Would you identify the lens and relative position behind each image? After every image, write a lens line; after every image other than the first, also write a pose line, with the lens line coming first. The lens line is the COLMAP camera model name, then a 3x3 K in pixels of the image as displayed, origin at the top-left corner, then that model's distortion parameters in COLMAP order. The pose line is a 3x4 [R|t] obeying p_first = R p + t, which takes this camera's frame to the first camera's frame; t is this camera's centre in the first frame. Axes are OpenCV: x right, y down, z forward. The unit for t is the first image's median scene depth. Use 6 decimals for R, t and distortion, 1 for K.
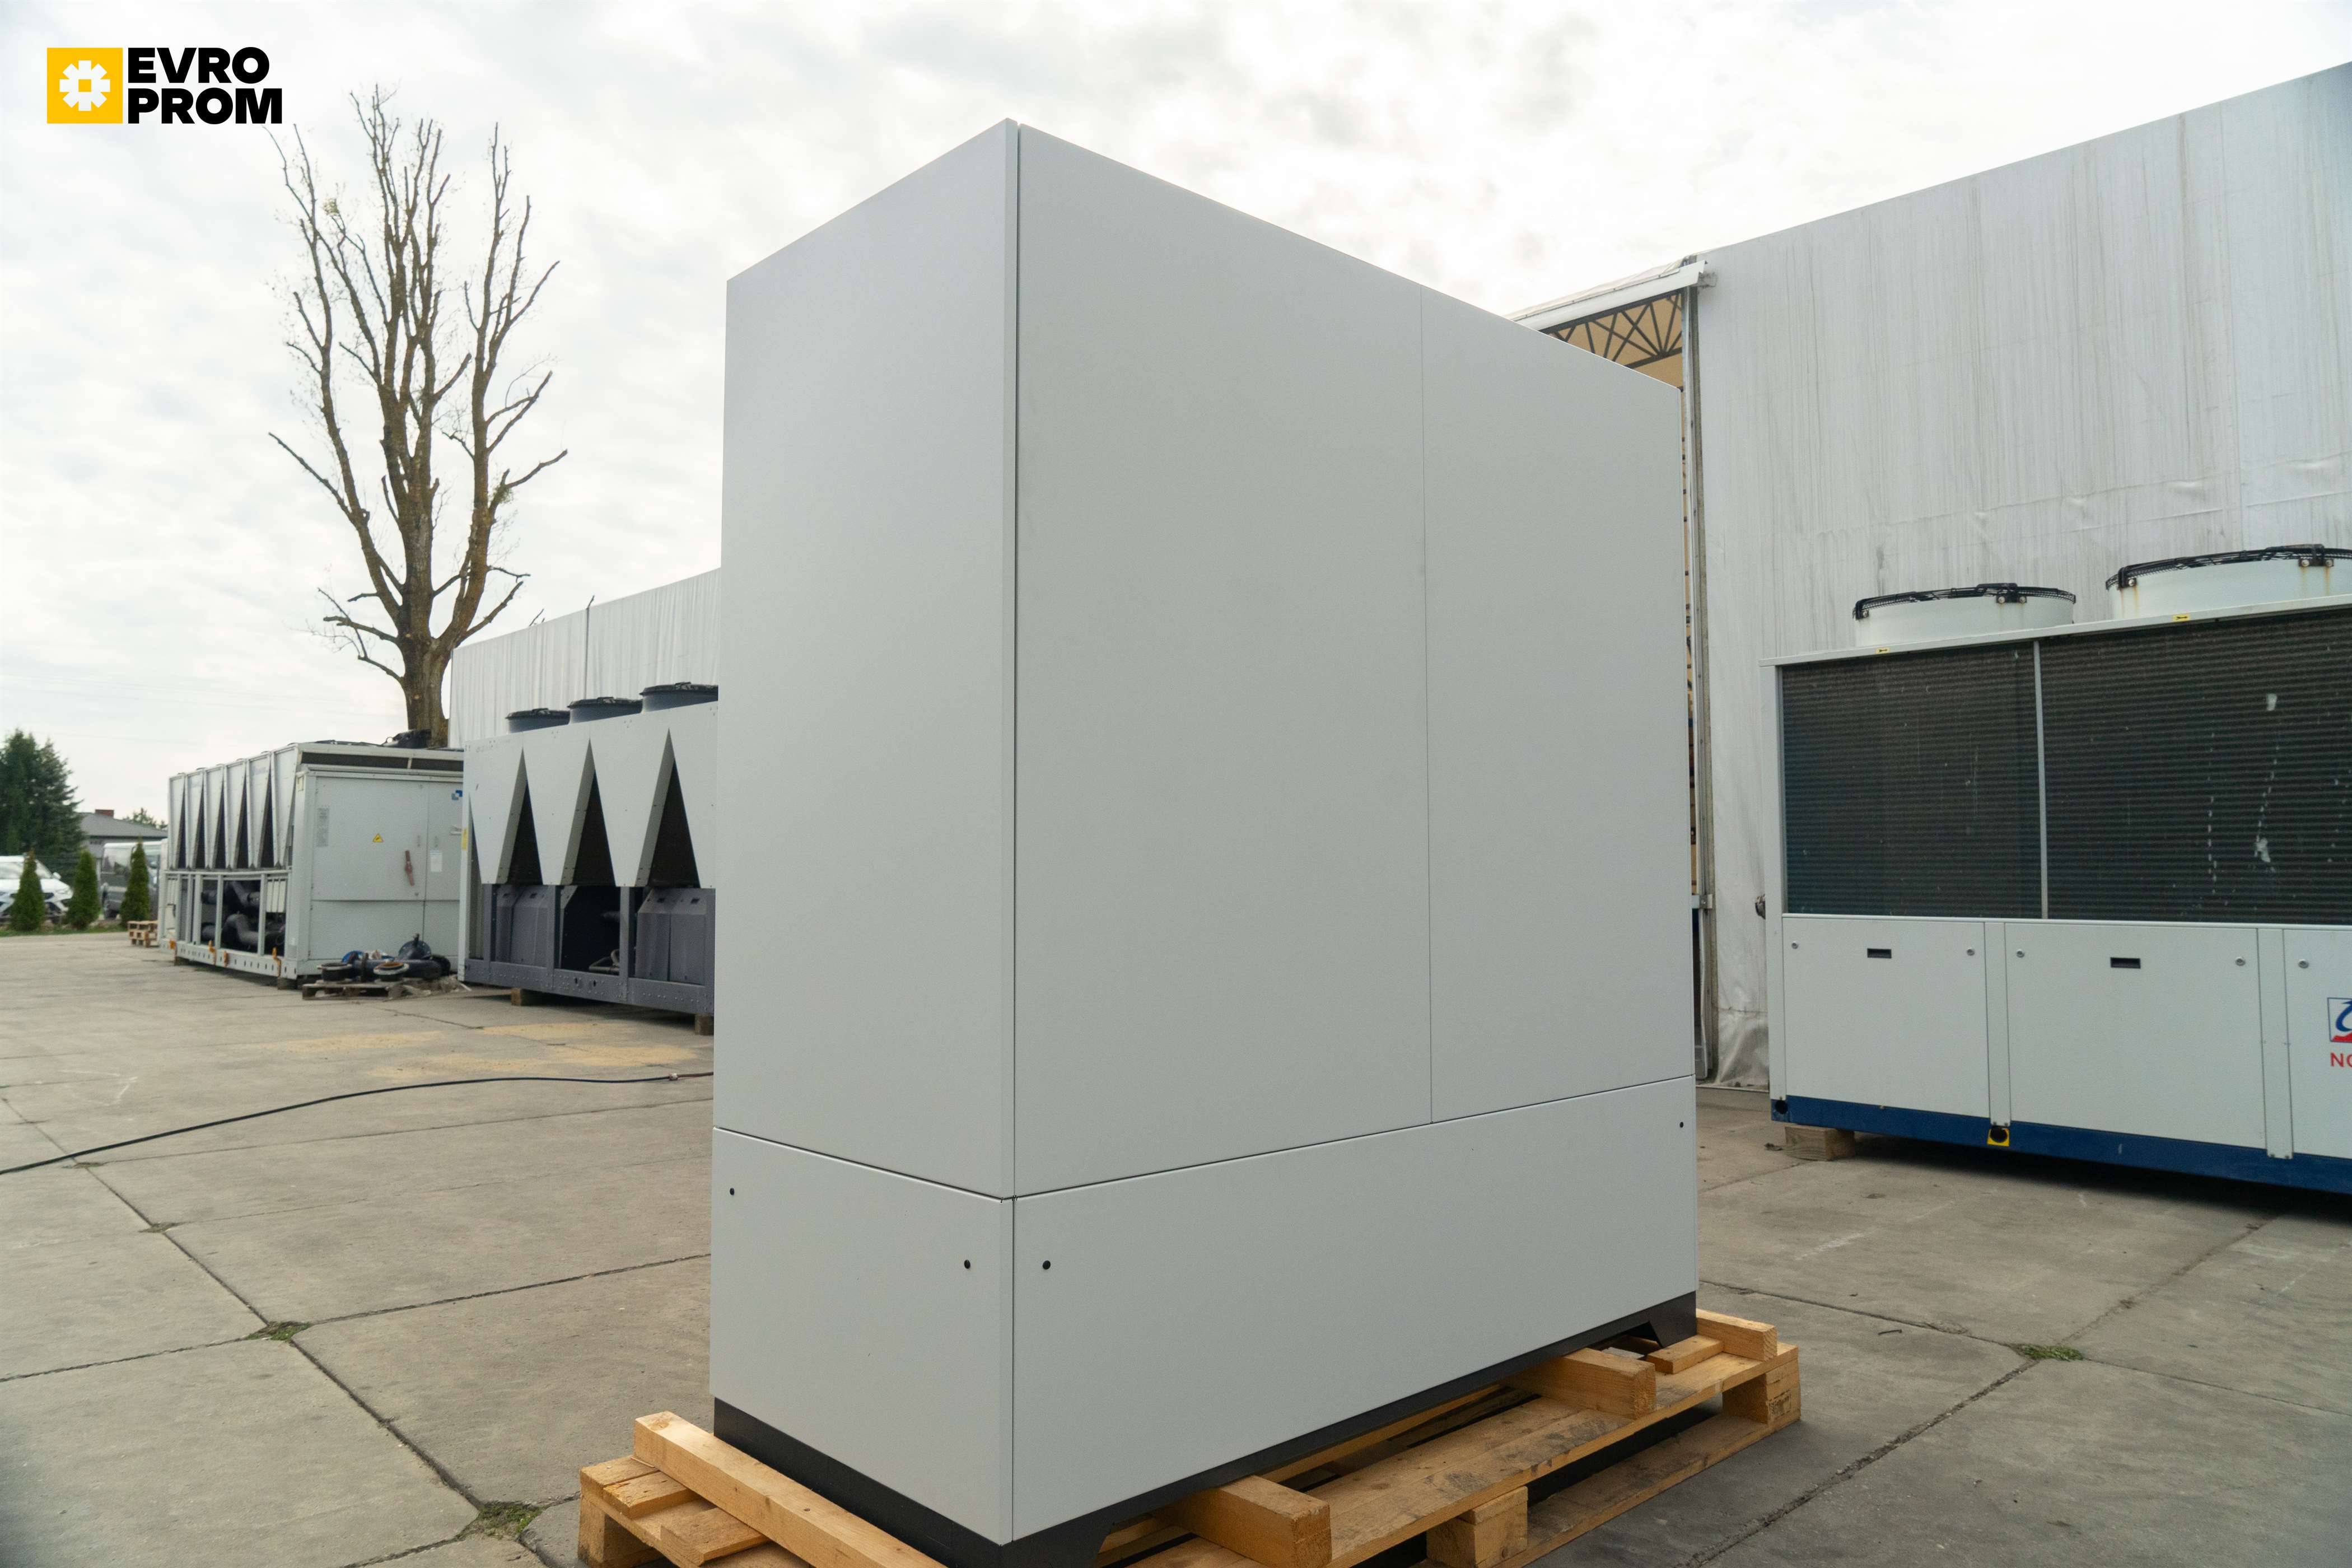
lens RADIAL K [[1595.9, 0, 1152.9], [0, 1595.9, 779.6], [0, 0, 1]] dist [-0.008039, -0.001432]
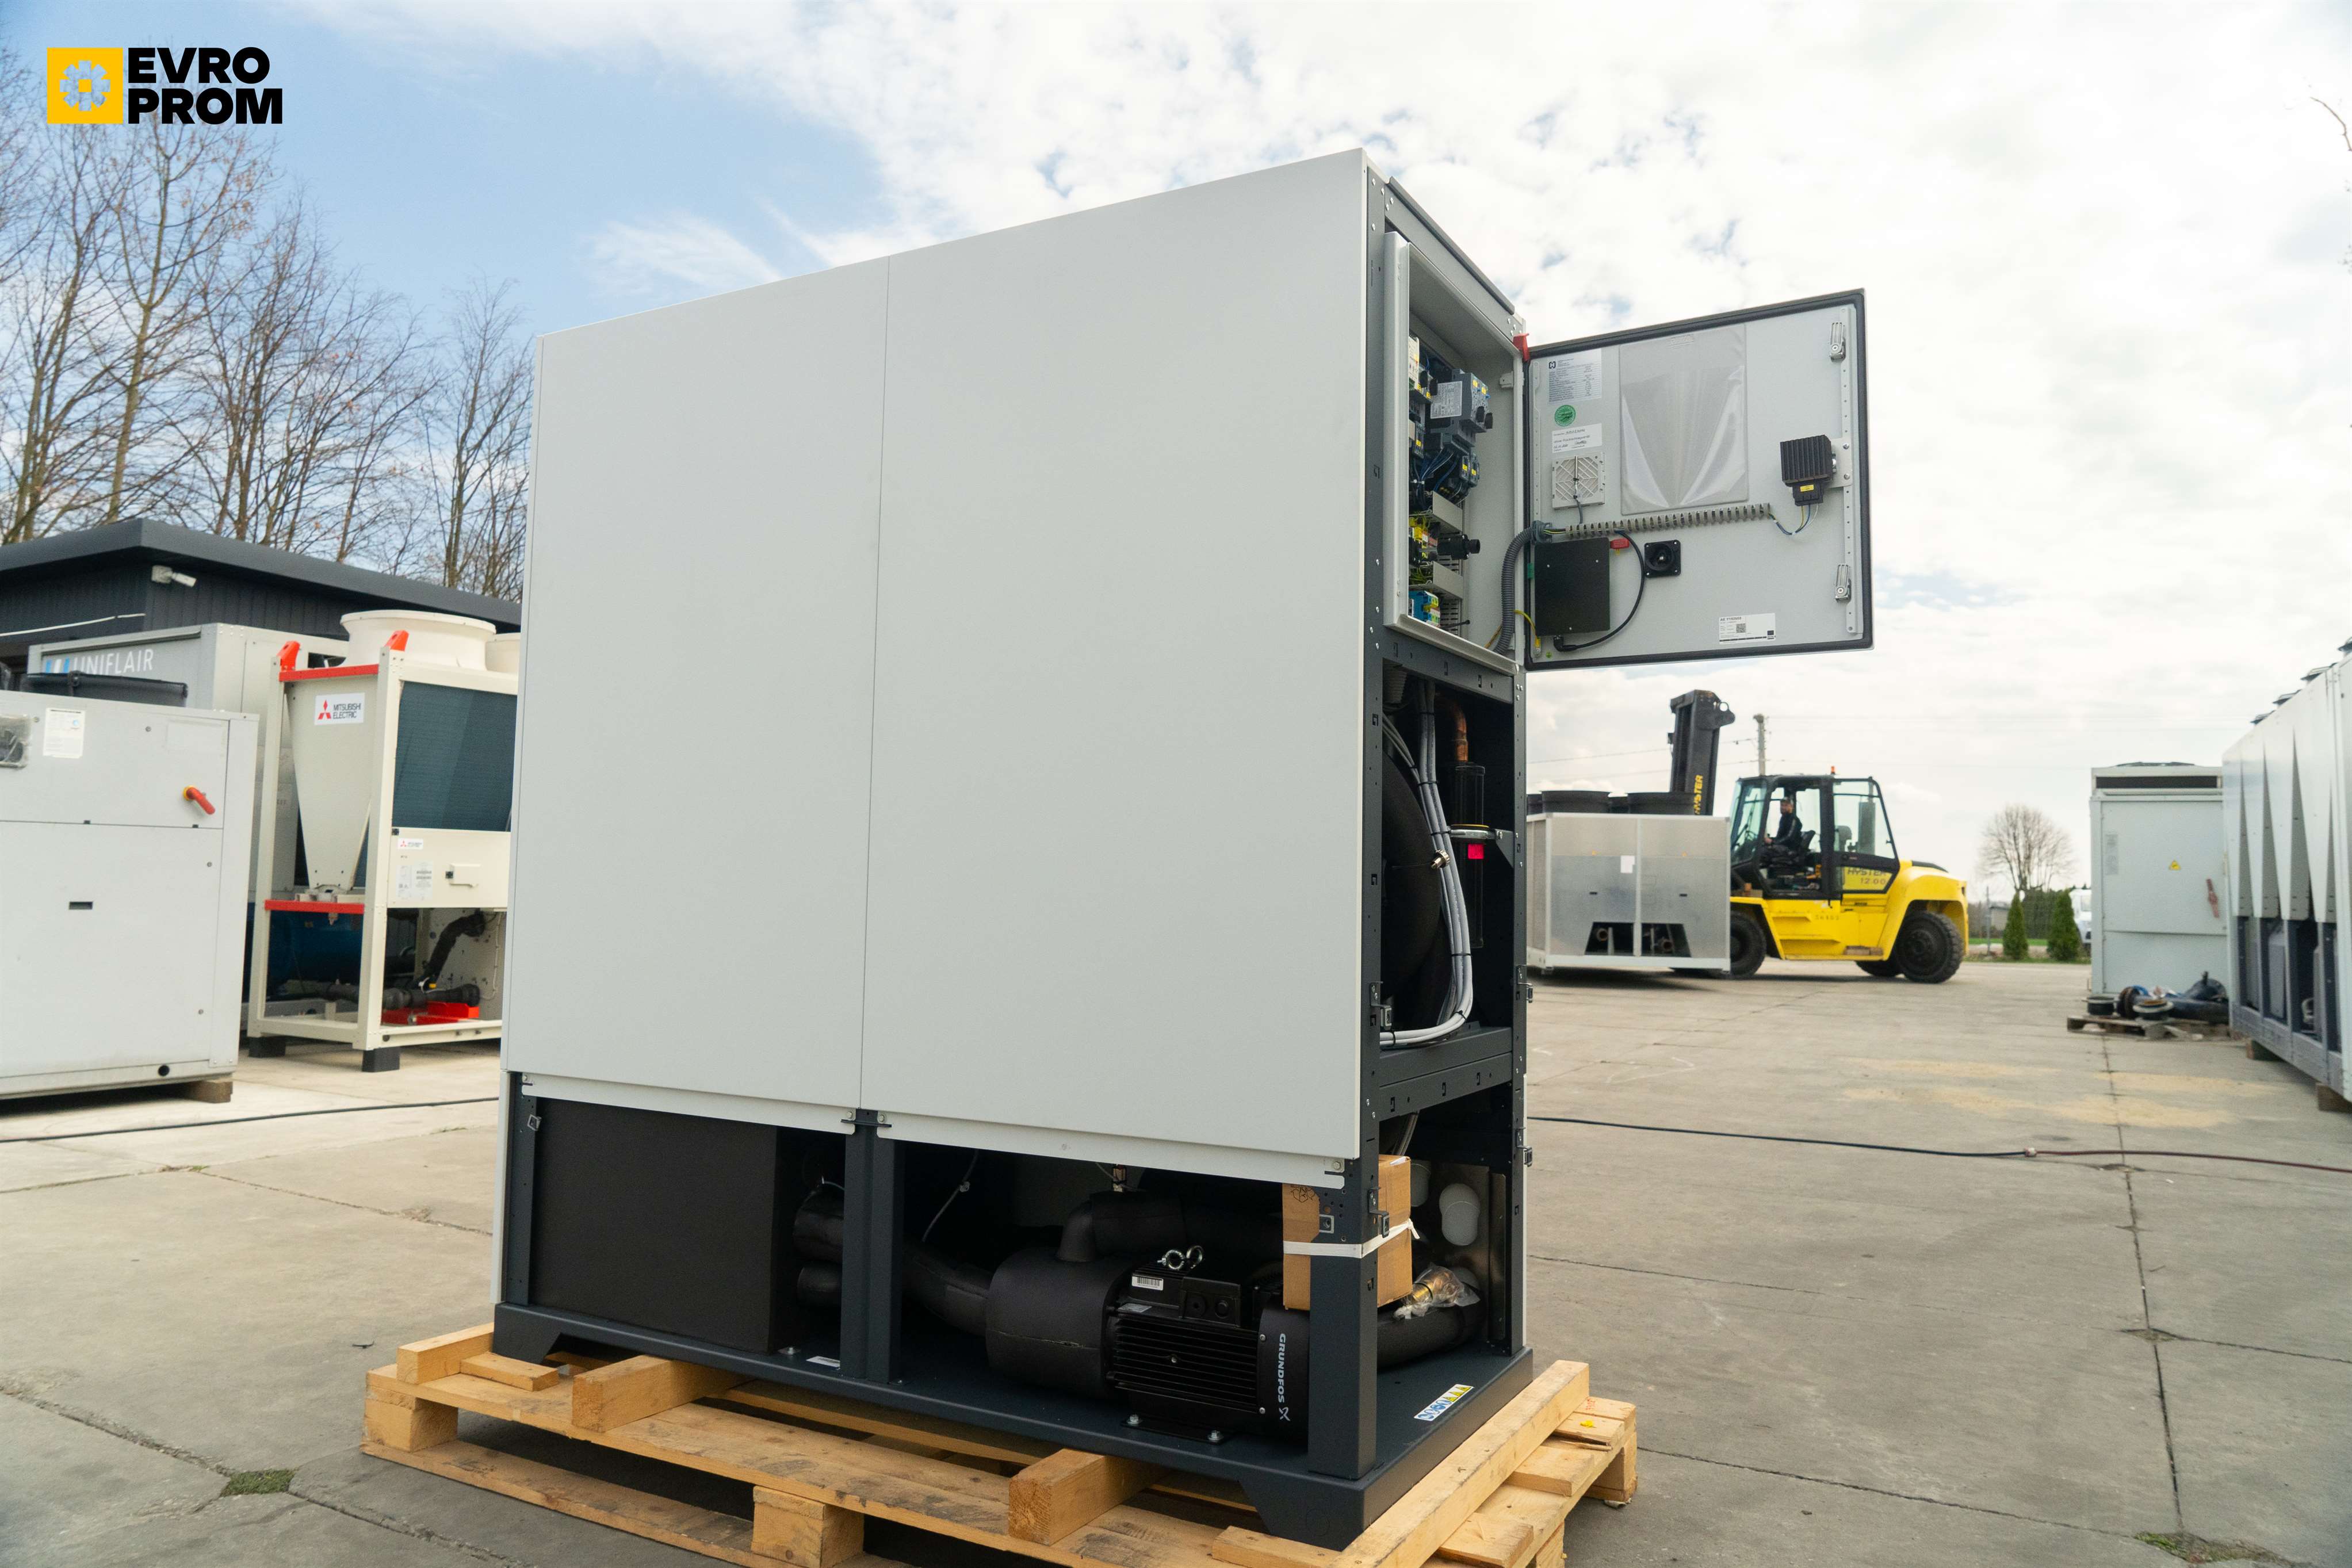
lens RADIAL K [[1595.9, 0, 1149.7], [0, 1595.9, 760.6], [0, 0, 1]] dist [-0.008039, -0.001432]
pose [[0.295740, -0.070669, -0.952651, 0.563127], [0.035356, 0.997386, -0.063011, 0.034814], [0.954614, -0.015047, 0.297465, 0.424457]]
